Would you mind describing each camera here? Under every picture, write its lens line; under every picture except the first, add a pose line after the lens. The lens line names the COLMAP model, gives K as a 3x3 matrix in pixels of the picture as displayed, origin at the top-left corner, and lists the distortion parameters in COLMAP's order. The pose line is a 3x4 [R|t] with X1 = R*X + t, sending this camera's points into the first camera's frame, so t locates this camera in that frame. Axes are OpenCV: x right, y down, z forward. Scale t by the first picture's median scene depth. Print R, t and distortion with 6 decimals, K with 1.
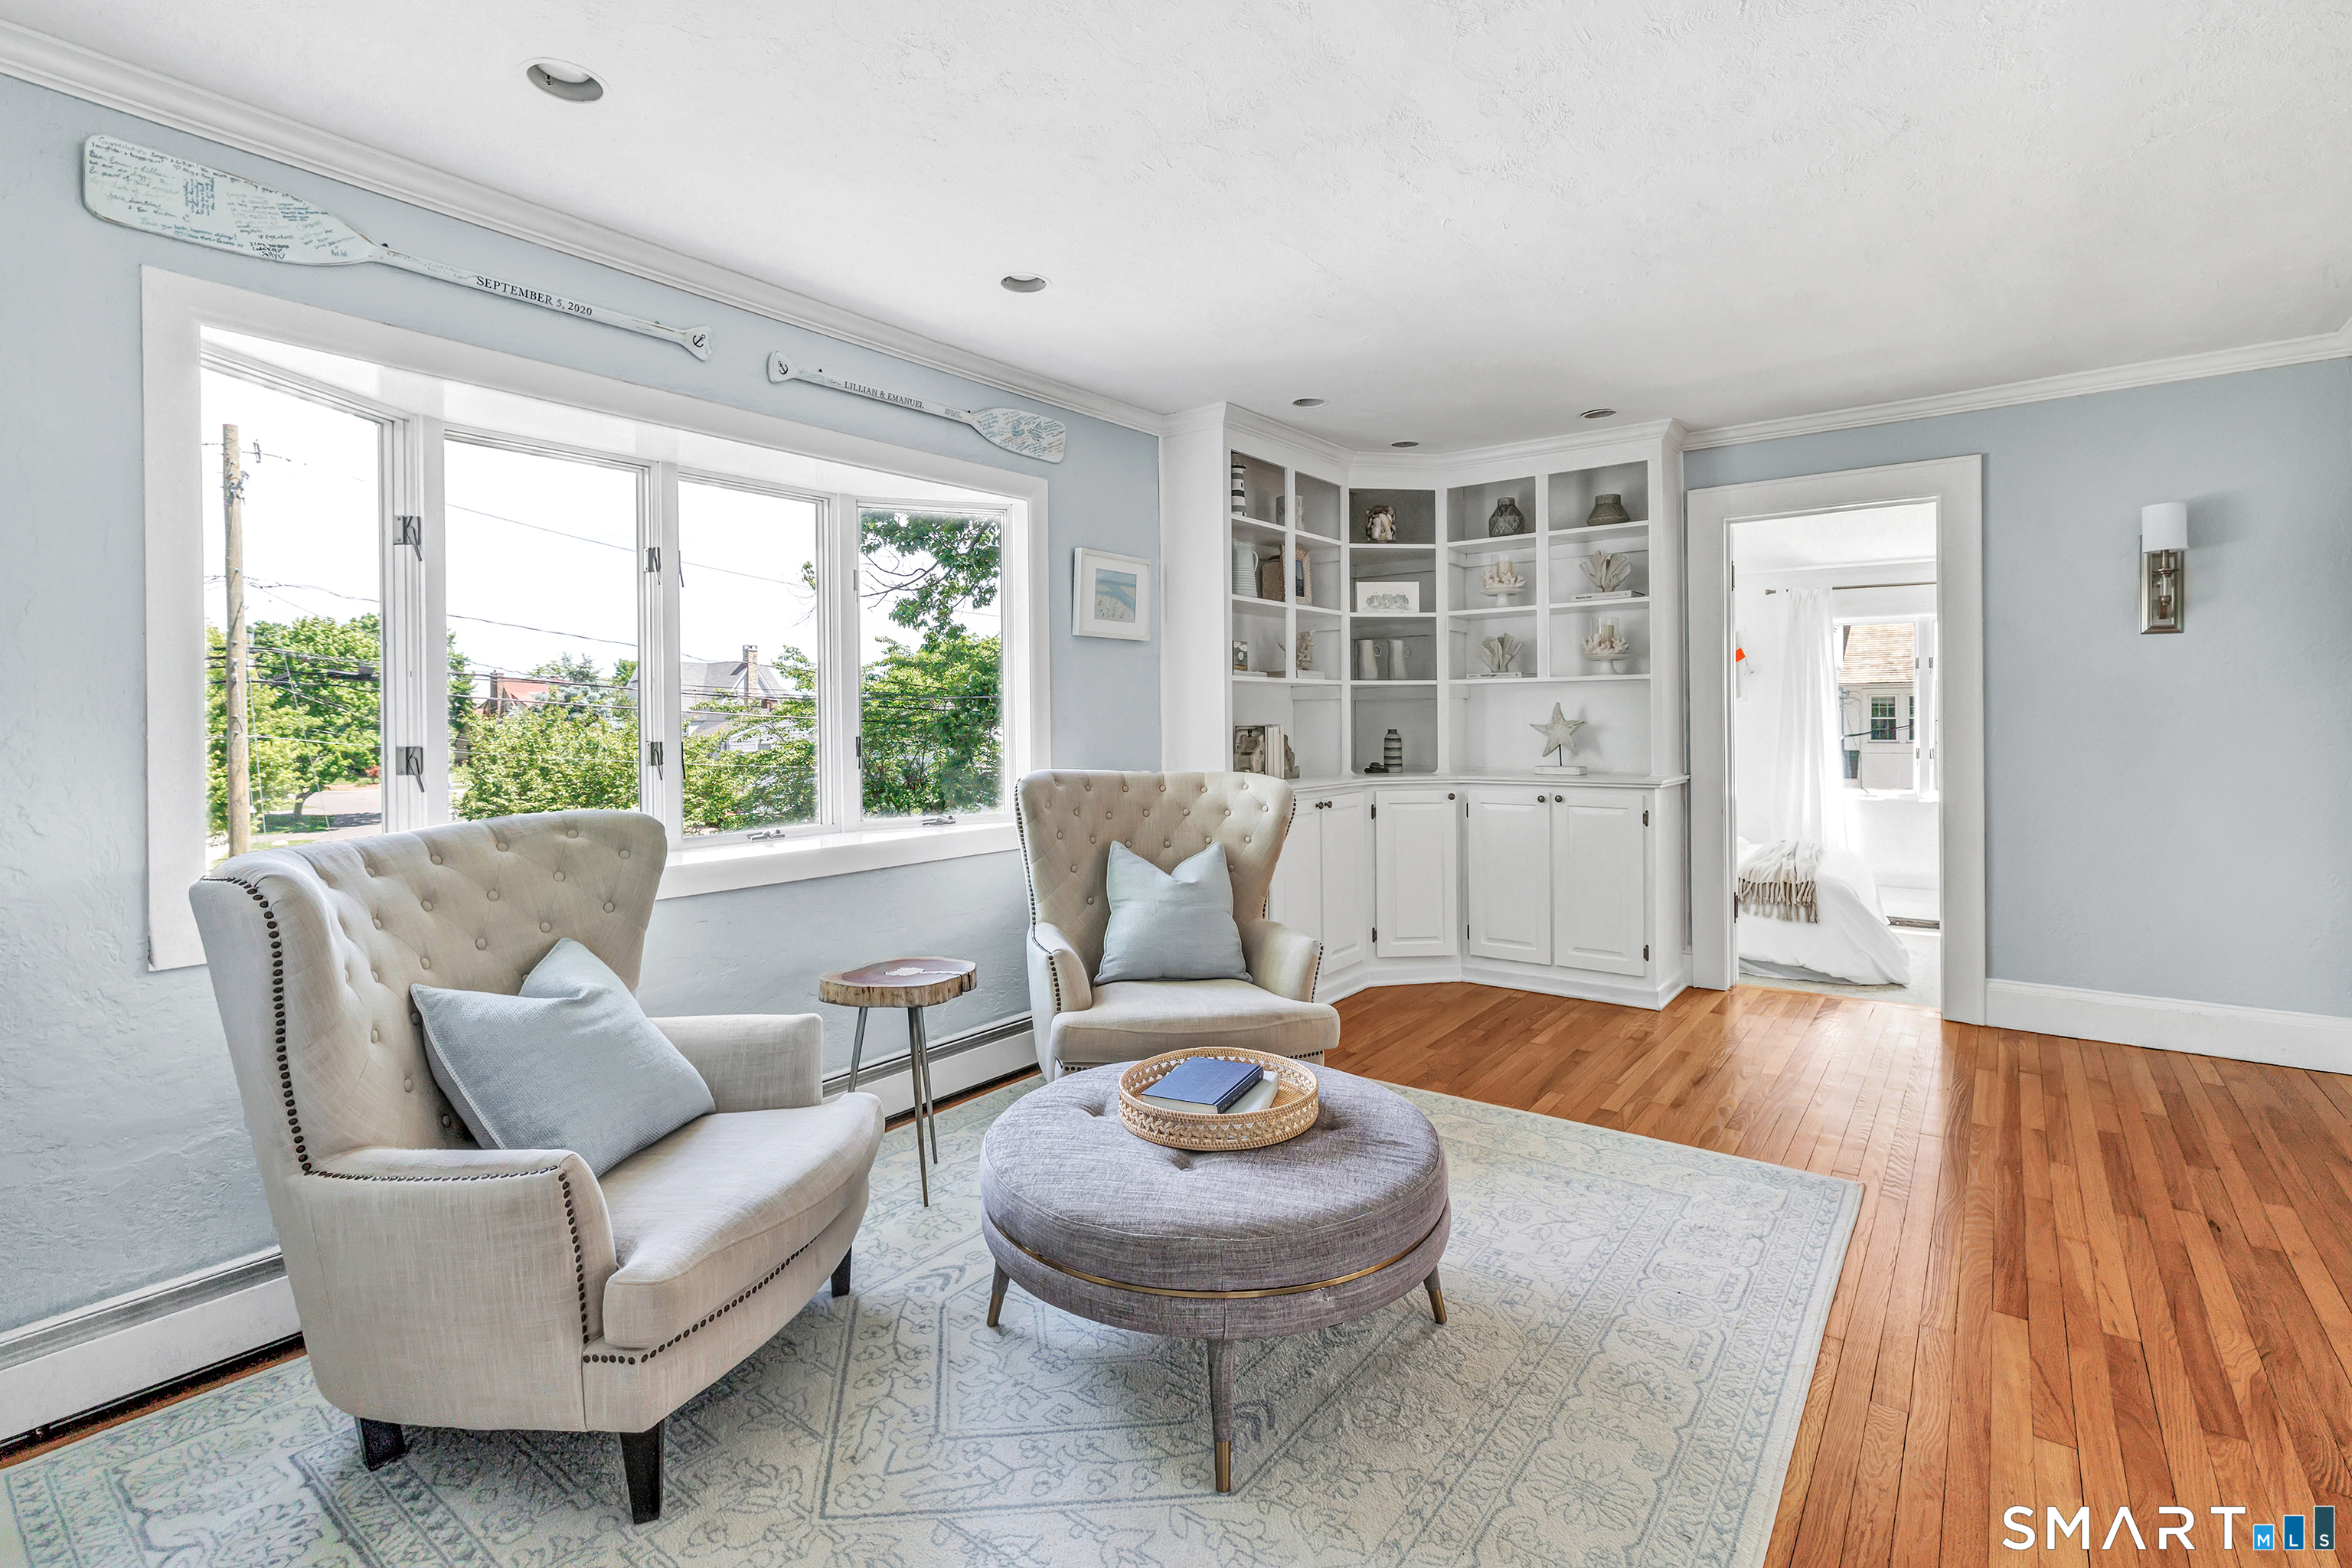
lens RADIAL K [[1081.6, 0, 1135.0], [0, 1081.6, 731.4], [0, 0, 1]] dist [-0.000941, 0.000112]
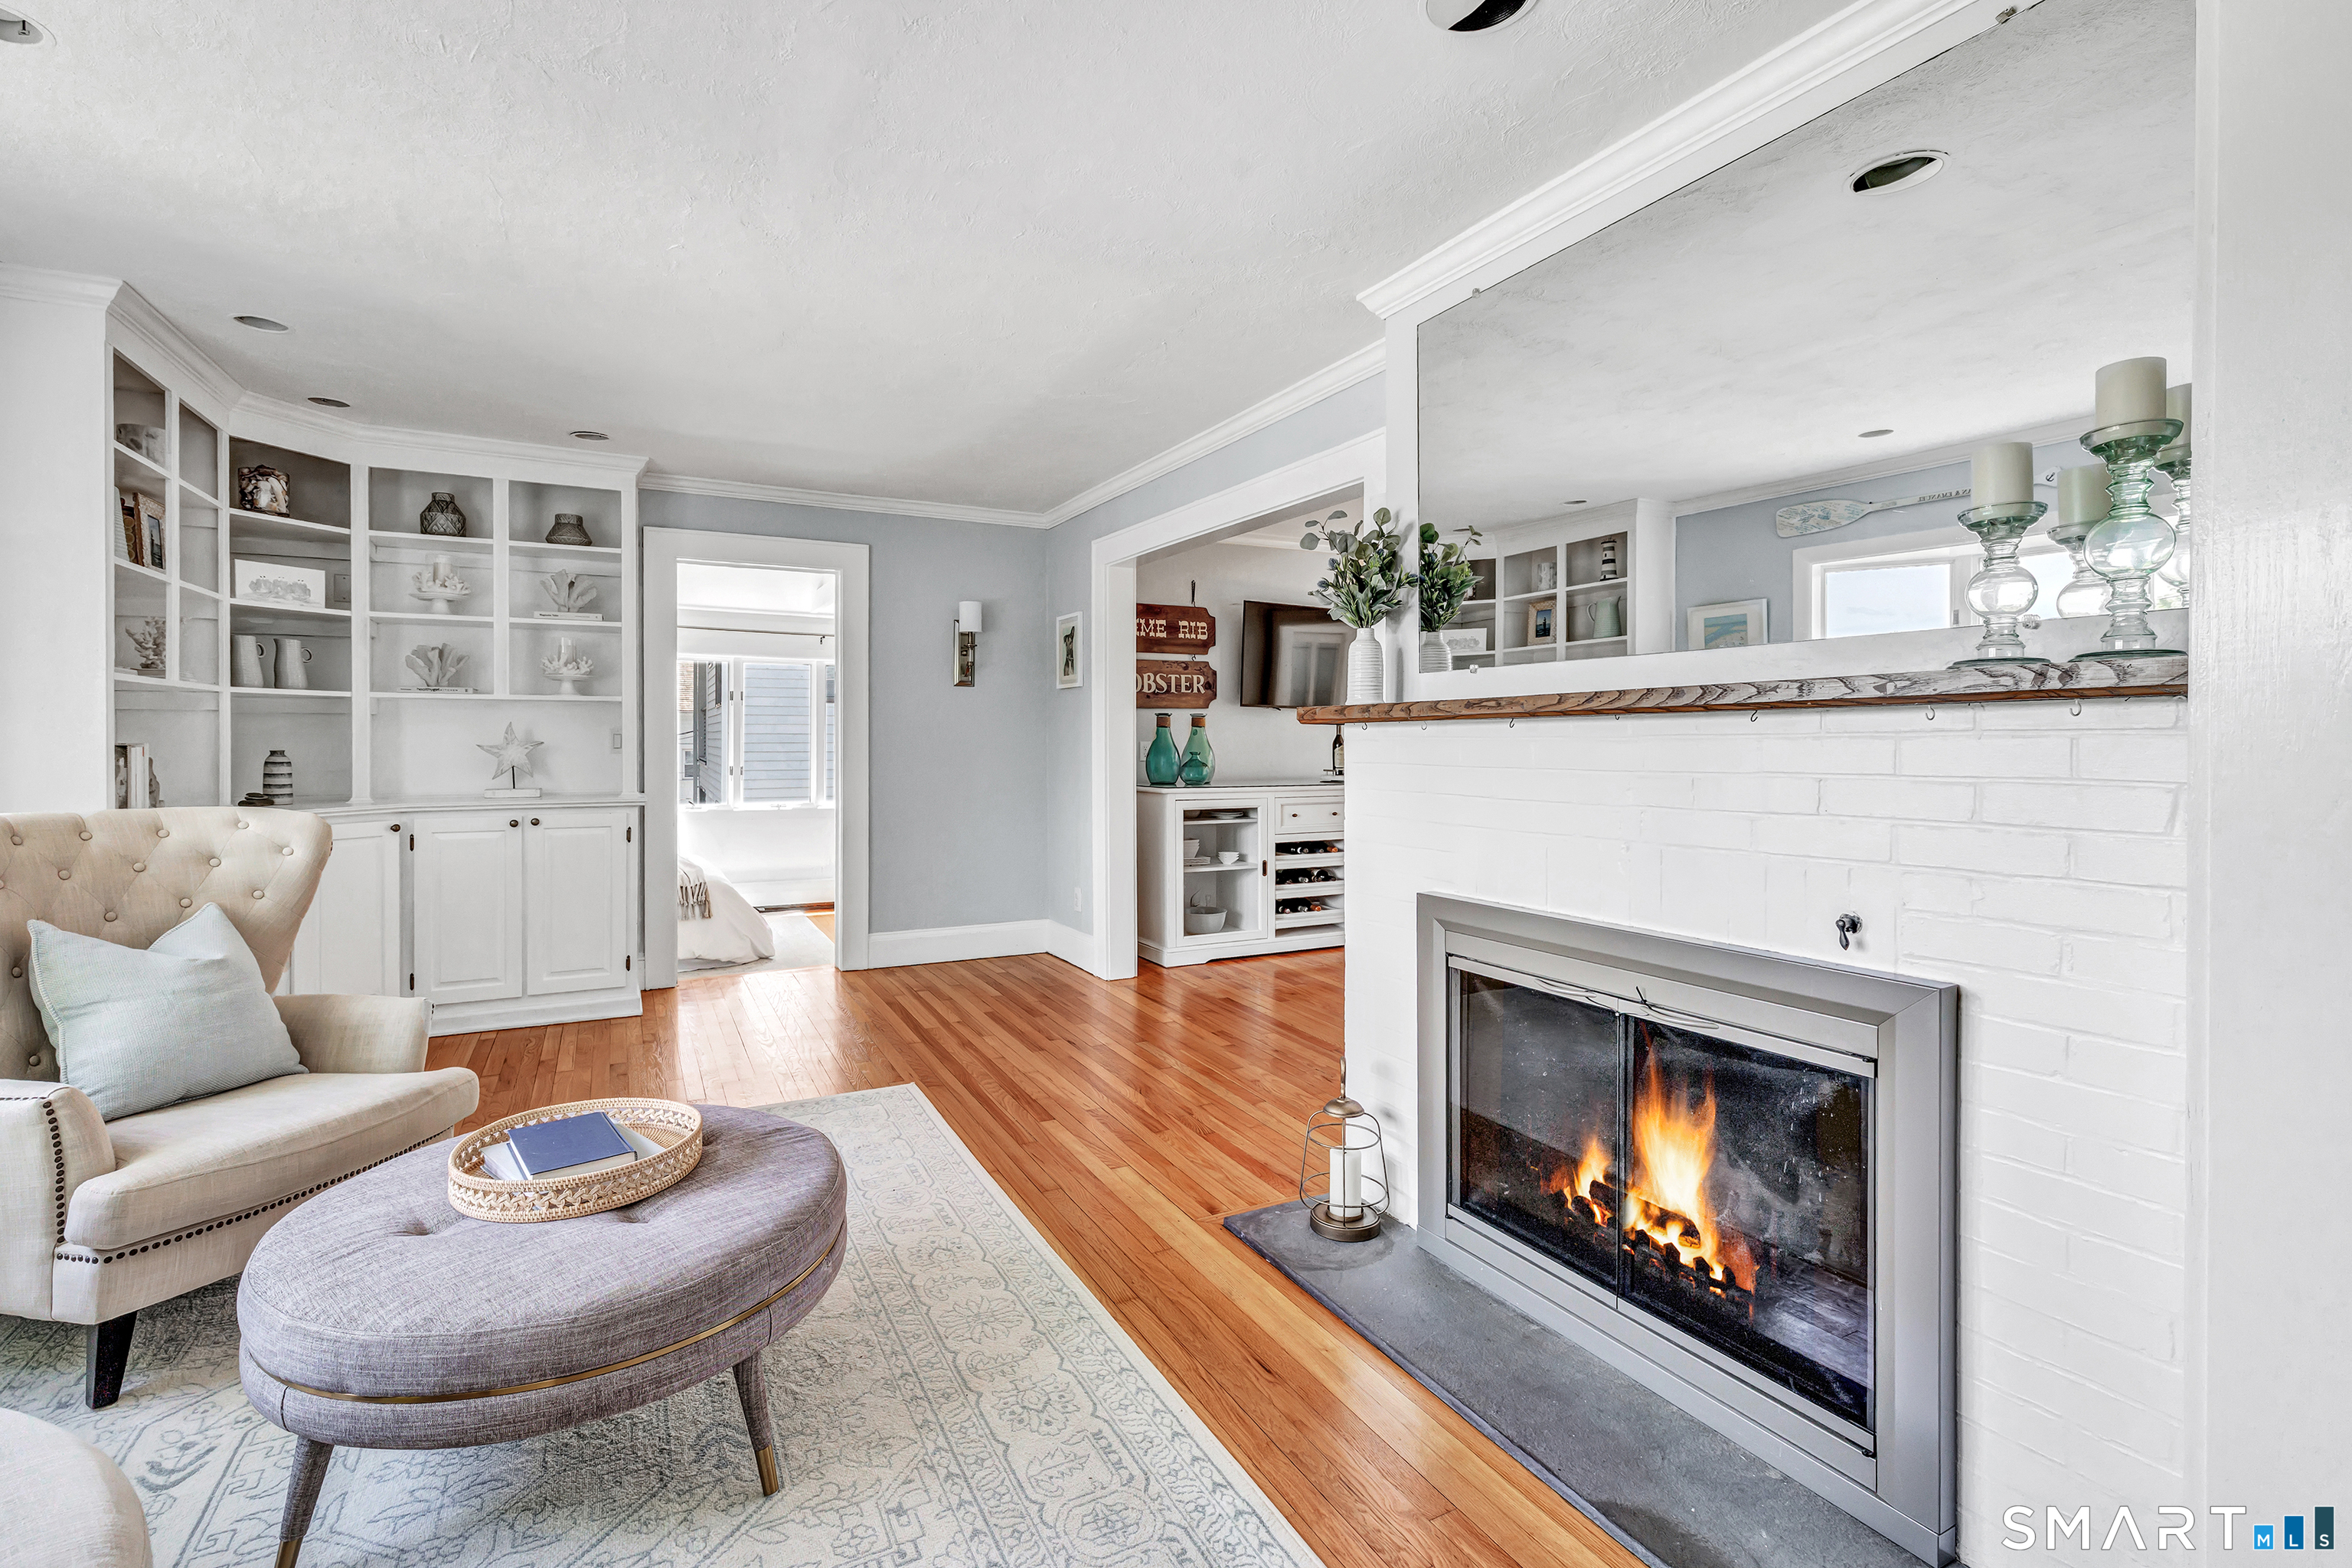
lens RADIAL K [[1081.6, 0, 1168.8], [0, 1081.6, 759.2], [0, 0, 1]] dist [-0.000941, 0.000112]
pose [[0.413513, -0.007469, 0.910468, -0.252292], [0.003956, 0.999972, 0.006406, 0.002643], [-0.910490, 0.000953, 0.413530, 0.087530]]
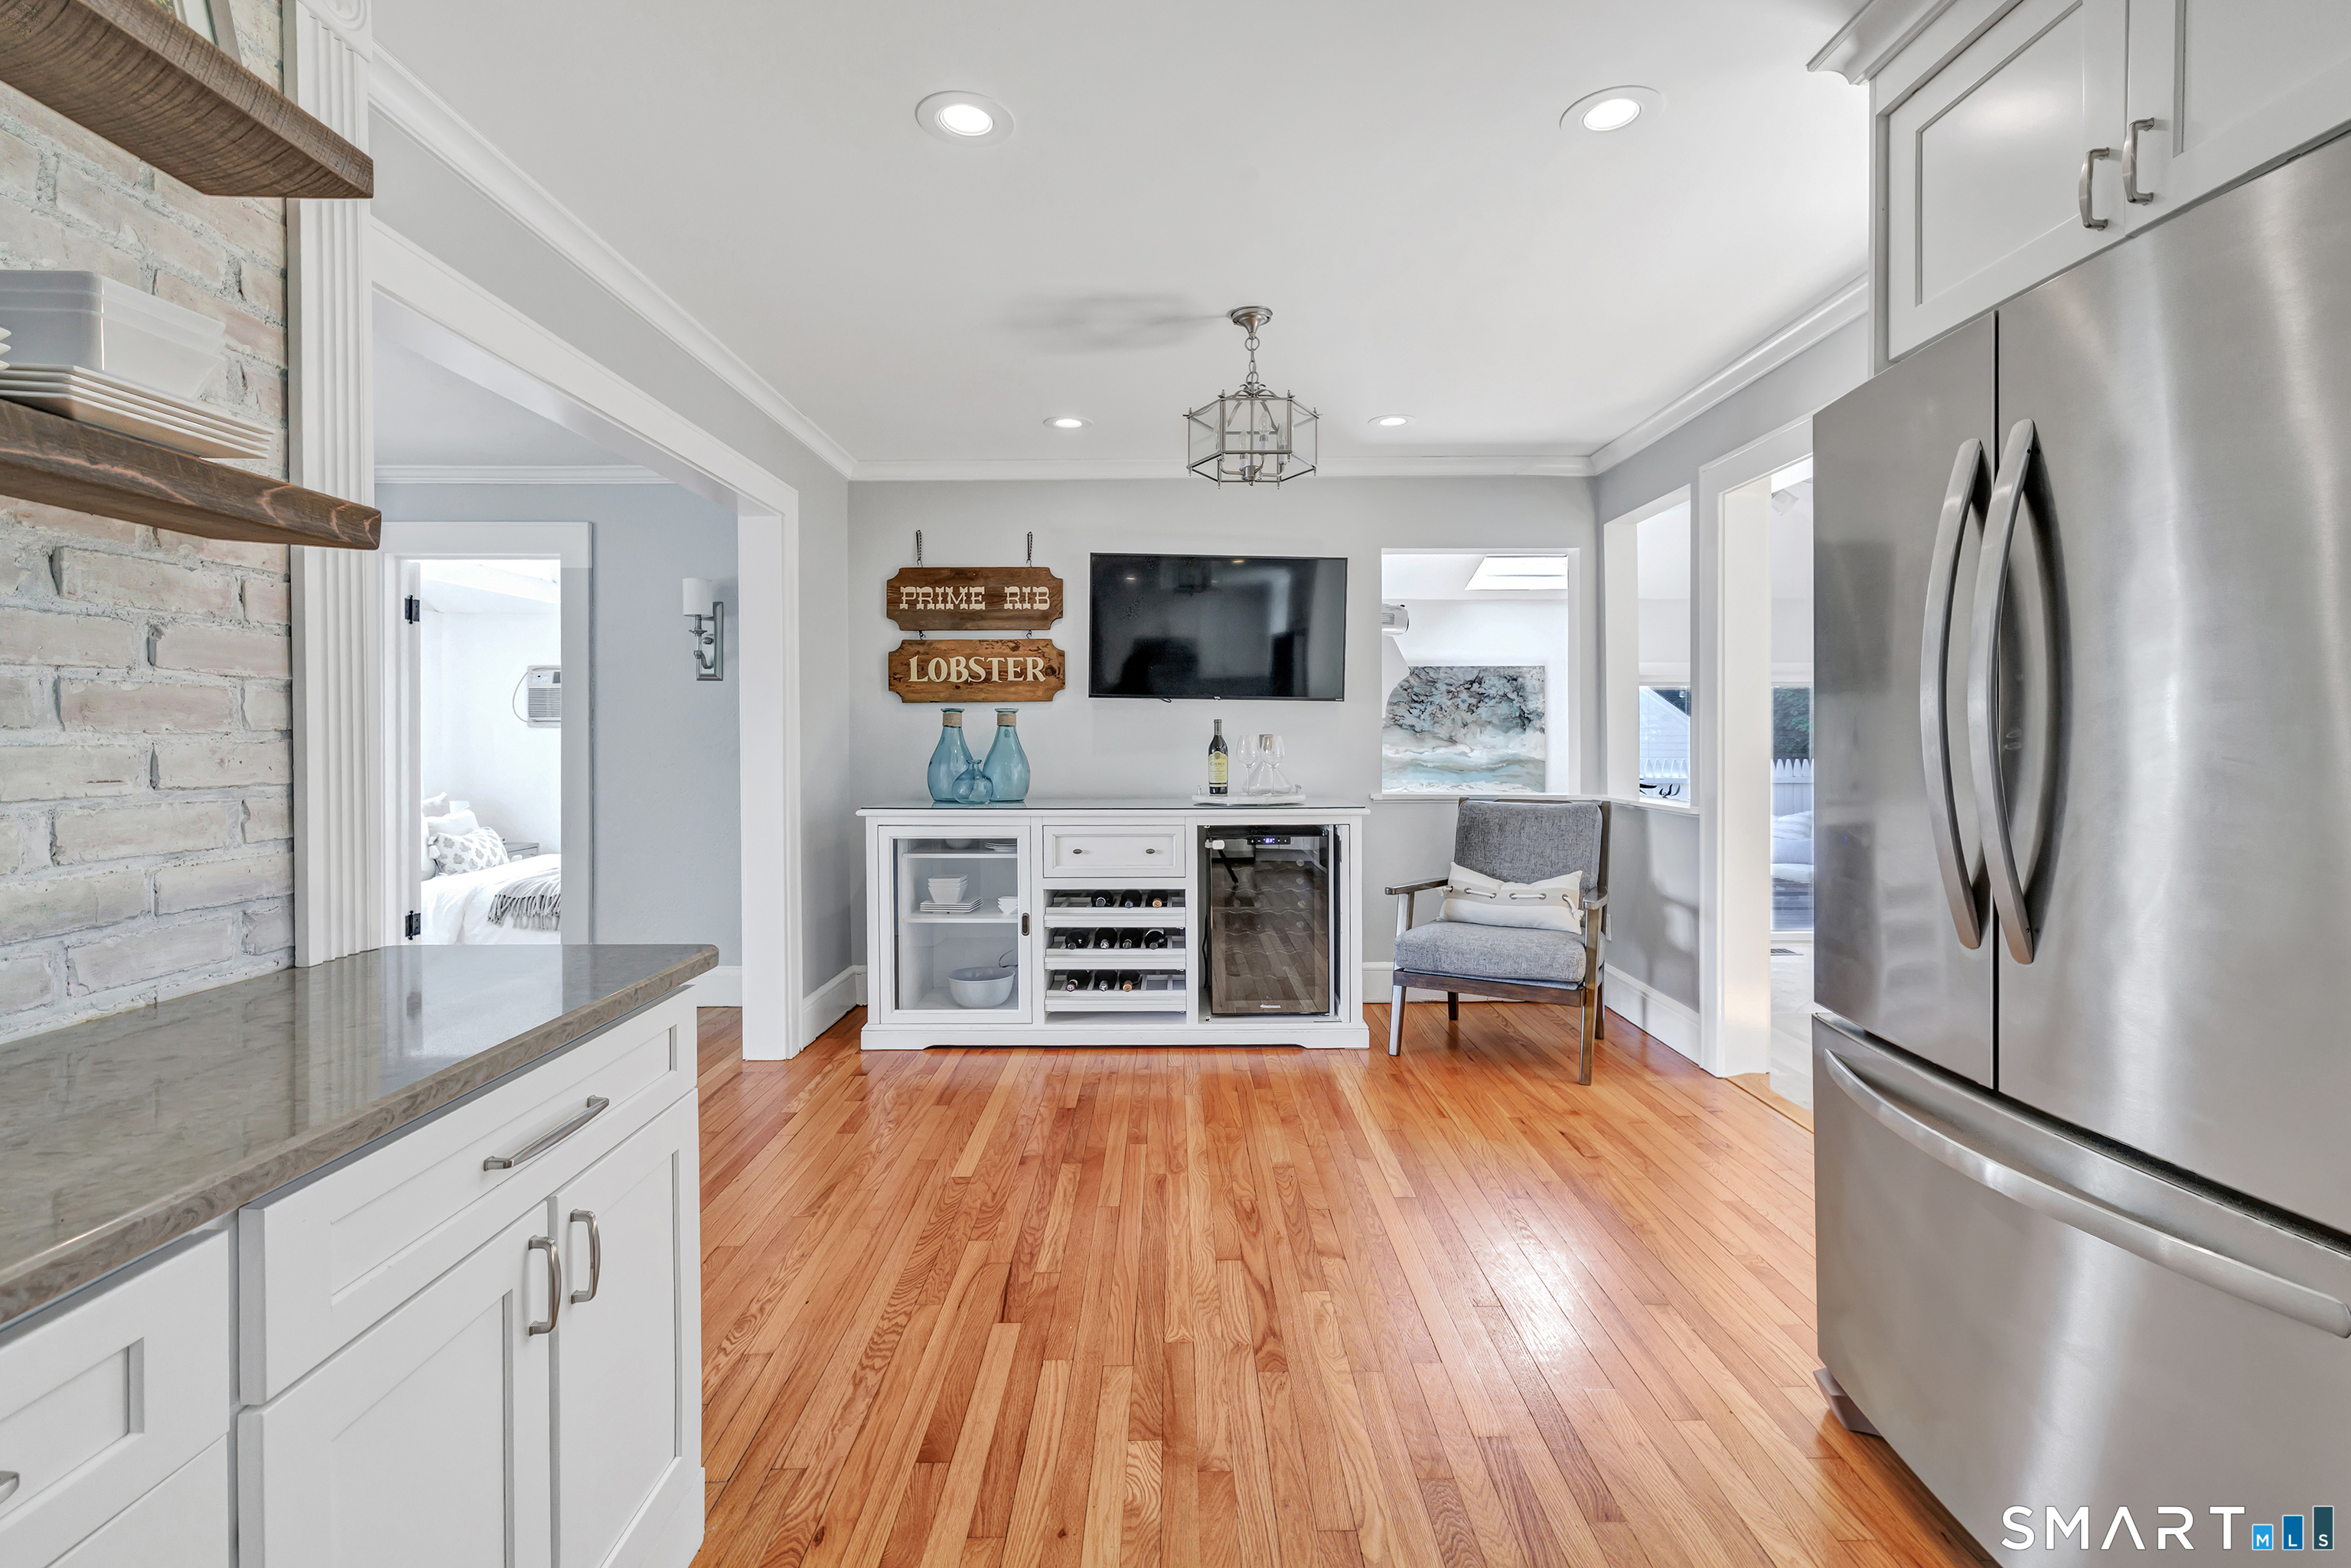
lens RADIAL K [[1081.1, 0, 1168.3], [0, 1081.1, 747.2], [0, 0, 1]] dist [-0.000941, 0.000112]
pose [[0.785500, -0.000550, 0.618861, 0.469259], [0.003436, 0.999988, -0.003472, -0.005317], [-0.618852, 0.004854, 0.785493, -0.265865]]
